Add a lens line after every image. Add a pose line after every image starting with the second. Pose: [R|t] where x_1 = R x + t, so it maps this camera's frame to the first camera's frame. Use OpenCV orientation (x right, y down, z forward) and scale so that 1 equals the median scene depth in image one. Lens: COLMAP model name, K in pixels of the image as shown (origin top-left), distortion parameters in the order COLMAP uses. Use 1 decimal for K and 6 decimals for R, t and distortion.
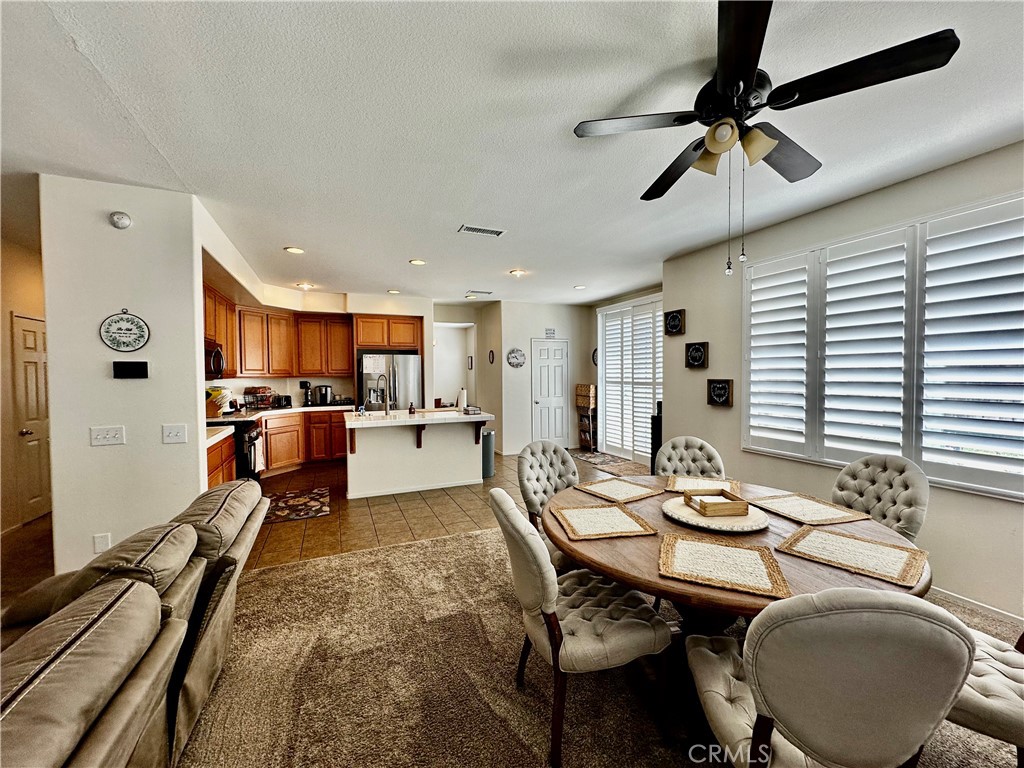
lens RADIAL K [[408.1, 0, 509.5], [0, 408.1, 384.9], [0, 0, 1]] dist [-0.001661, -0.000308]
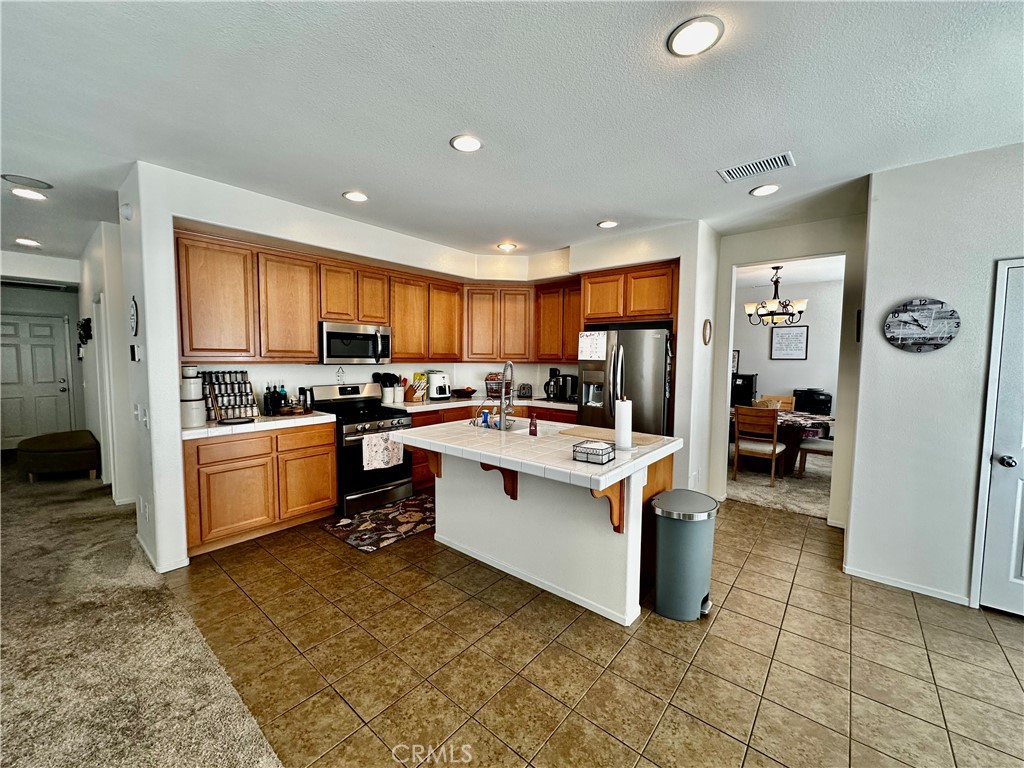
lens RADIAL K [[408.1, 0, 515.6], [0, 408.1, 384.8], [0, 0, 1]] dist [-0.001661, -0.000308]
pose [[0.461367, 0.072587, -0.884235, 0.298515], [-0.040190, 0.997334, 0.060901, -0.035733], [0.886299, 0.007440, 0.463055, 0.888880]]
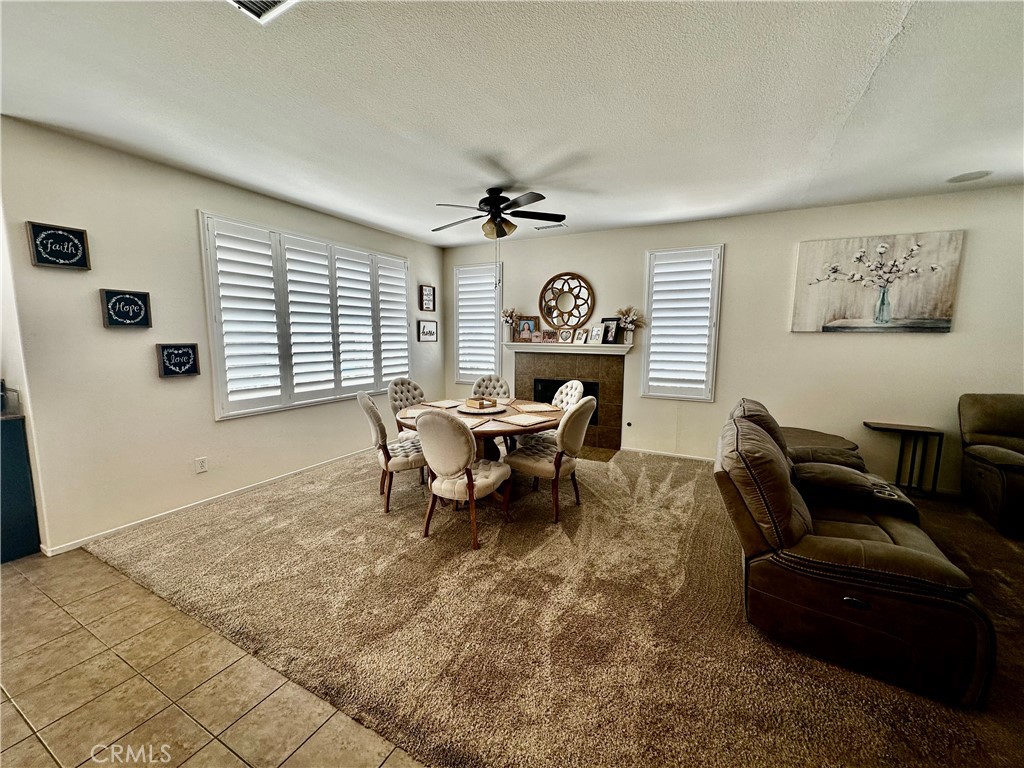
lens RADIAL K [[408.1, 0, 511.9], [0, 408.1, 380.9], [0, 0, 1]] dist [-0.001661, -0.000308]
pose [[-0.637727, -0.083927, 0.765677, -0.478317], [0.022723, 0.991564, 0.127612, -0.026434], [-0.769928, 0.098780, -0.630440, 0.938471]]
